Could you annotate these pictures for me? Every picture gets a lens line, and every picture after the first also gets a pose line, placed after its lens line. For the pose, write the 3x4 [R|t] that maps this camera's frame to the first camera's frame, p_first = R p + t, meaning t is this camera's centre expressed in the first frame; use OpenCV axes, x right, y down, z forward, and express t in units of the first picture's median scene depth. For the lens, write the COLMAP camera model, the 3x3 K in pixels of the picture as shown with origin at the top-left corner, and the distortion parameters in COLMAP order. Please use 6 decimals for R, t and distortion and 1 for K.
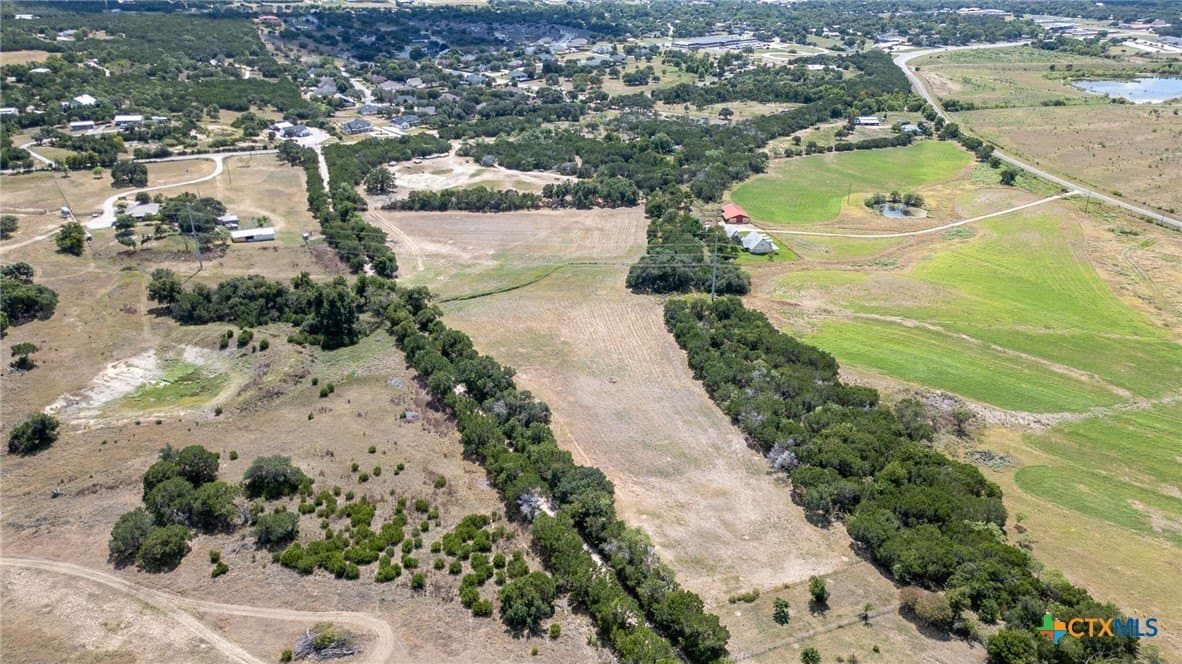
lens RADIAL K [[815.3, 0, 591.5], [0, 815.3, 329.0], [0, 0, 1]] dist [0.061159, -0.048156]
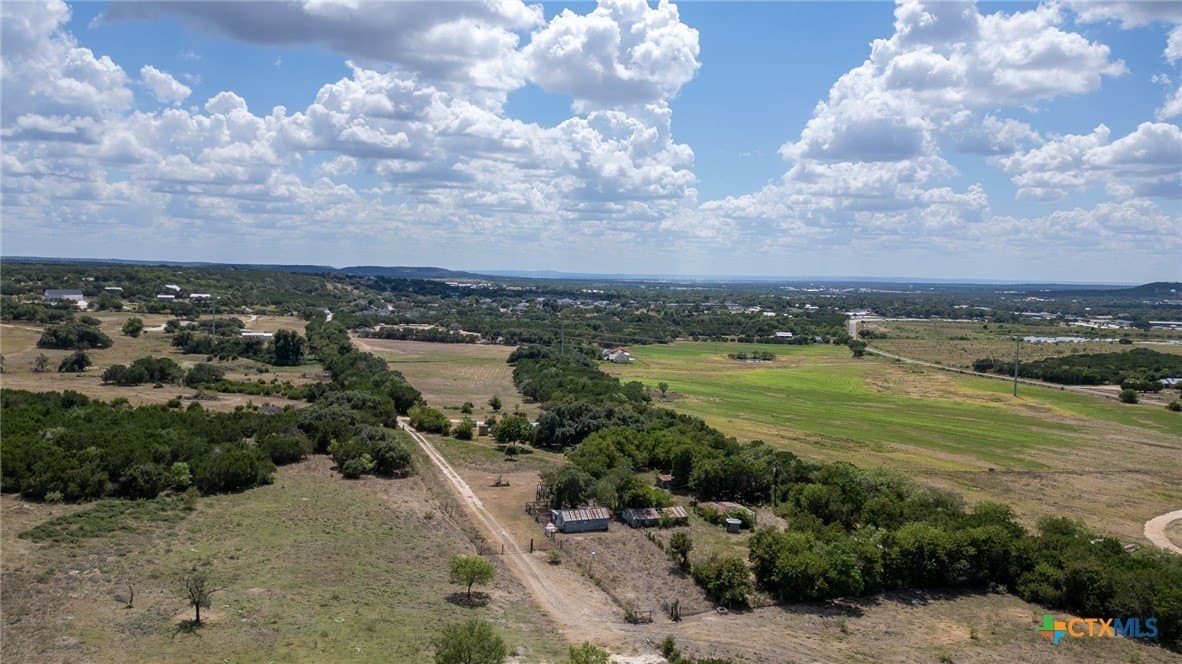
lens RADIAL K [[815.3, 0, 594.0], [0, 815.3, 337.5], [0, 0, 1]] dist [0.061159, -0.048156]
pose [[0.996211, 0.031890, -0.080916, 0.205040], [-0.058304, 0.935215, -0.349247, 0.257303], [0.064536, 0.352641, 0.933531, -0.203859]]
